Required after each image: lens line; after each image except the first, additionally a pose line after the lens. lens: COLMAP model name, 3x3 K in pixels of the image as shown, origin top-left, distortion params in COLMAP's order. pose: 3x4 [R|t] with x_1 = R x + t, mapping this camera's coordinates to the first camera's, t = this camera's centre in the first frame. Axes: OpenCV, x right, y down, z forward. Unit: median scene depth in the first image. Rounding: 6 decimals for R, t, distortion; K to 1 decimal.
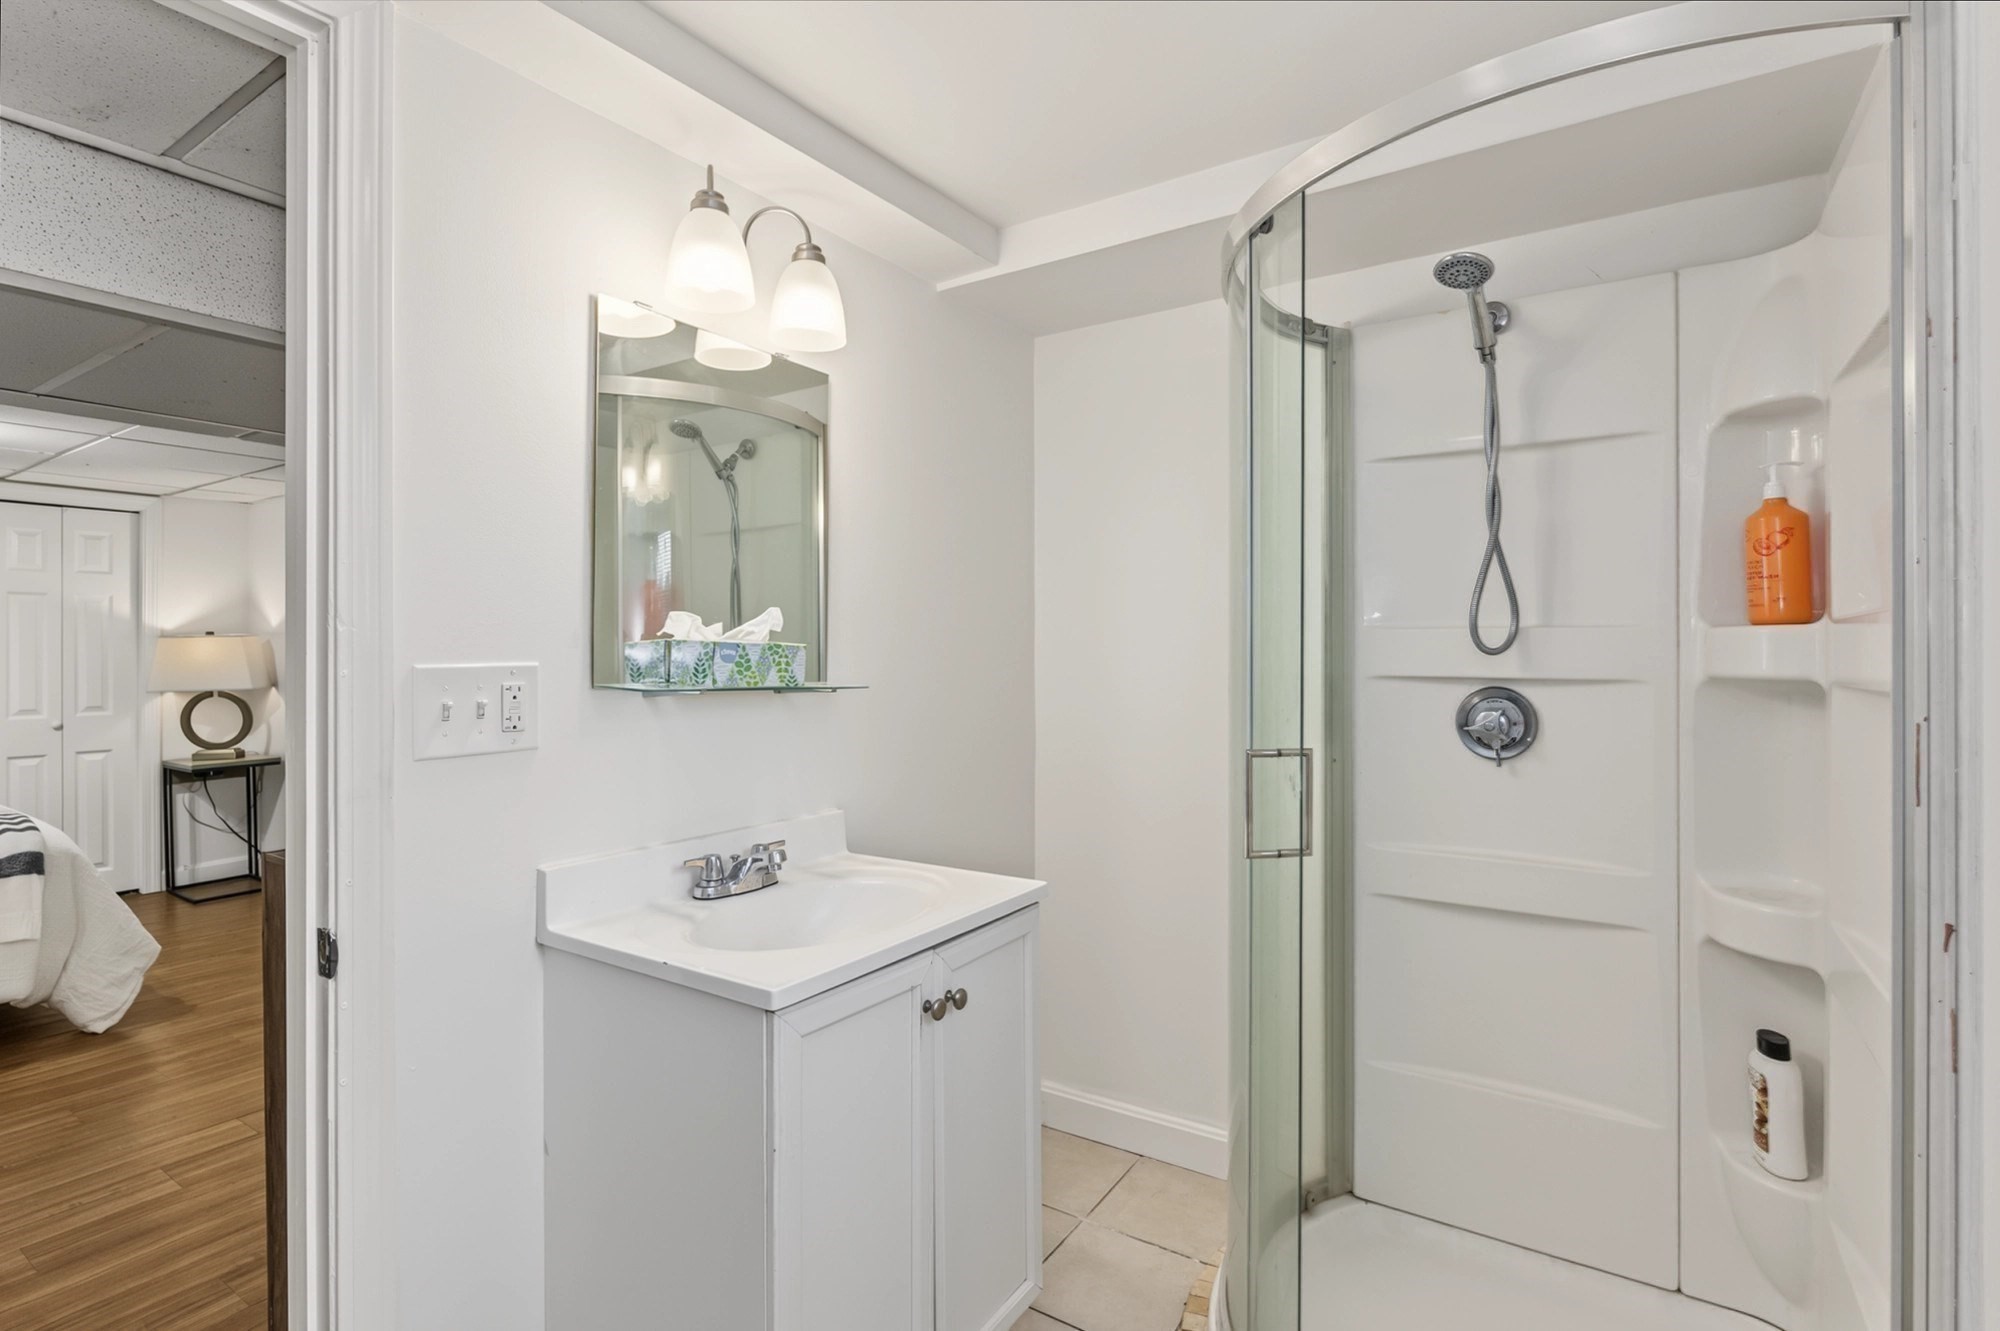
lens RADIAL K [[969.9, 0, 996.4], [0, 969.9, 650.2], [0, 0, 1]] dist [-0.005097, -0.000638]
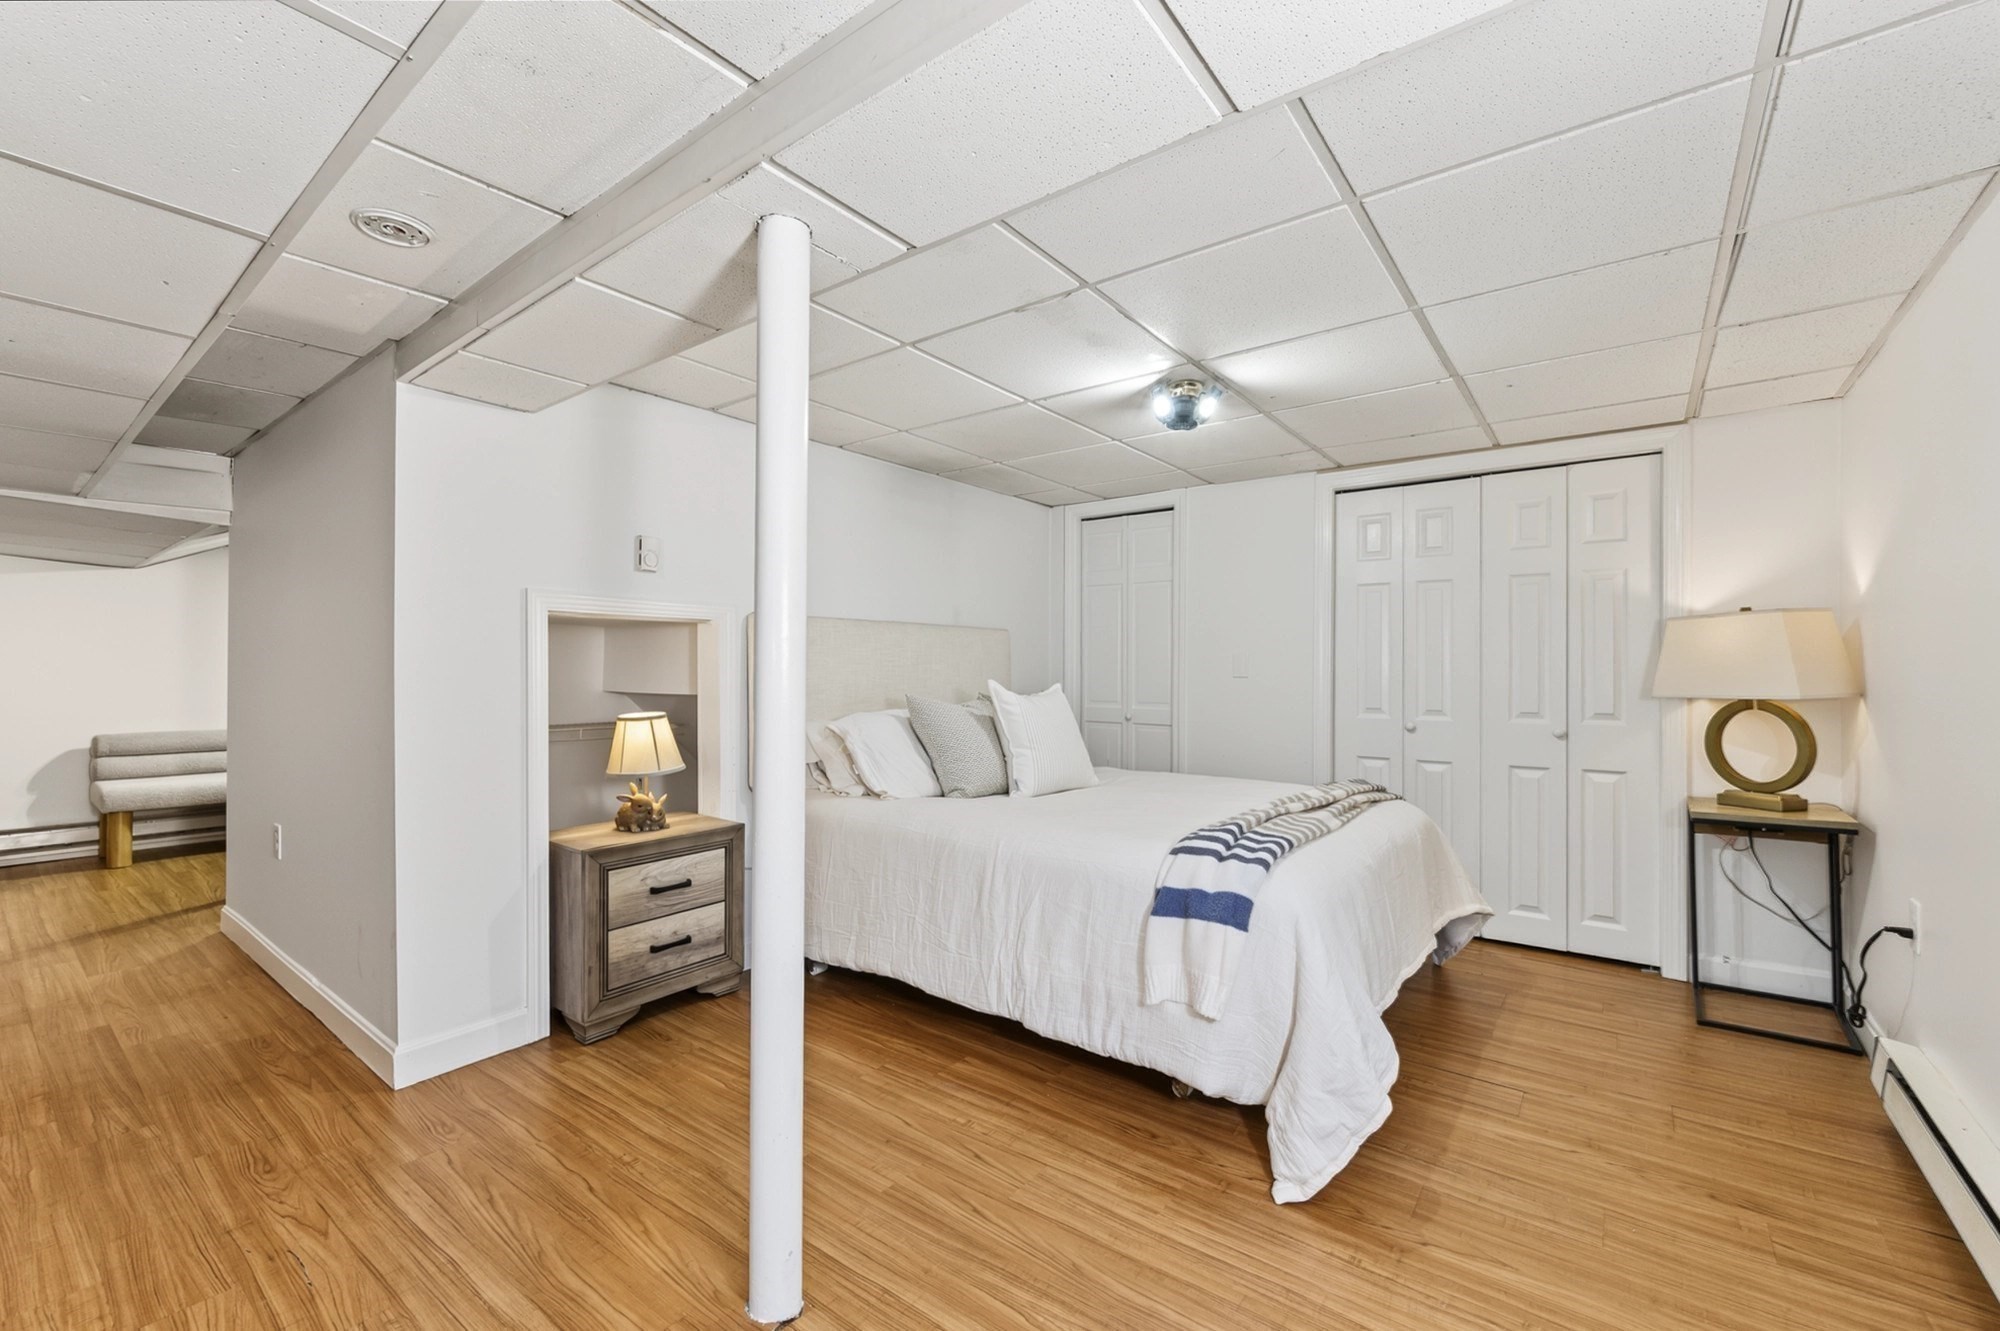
lens RADIAL K [[823.1, 0, 996.7], [0, 823.1, 664.3], [0, 0, 1]] dist [0.002746, 0.000474]
pose [[-0.066511, -0.005662, -0.997770, -0.232739], [-0.009734, 0.999940, -0.005025, 0.026203], [0.997738, 0.009379, -0.066562, 0.539159]]
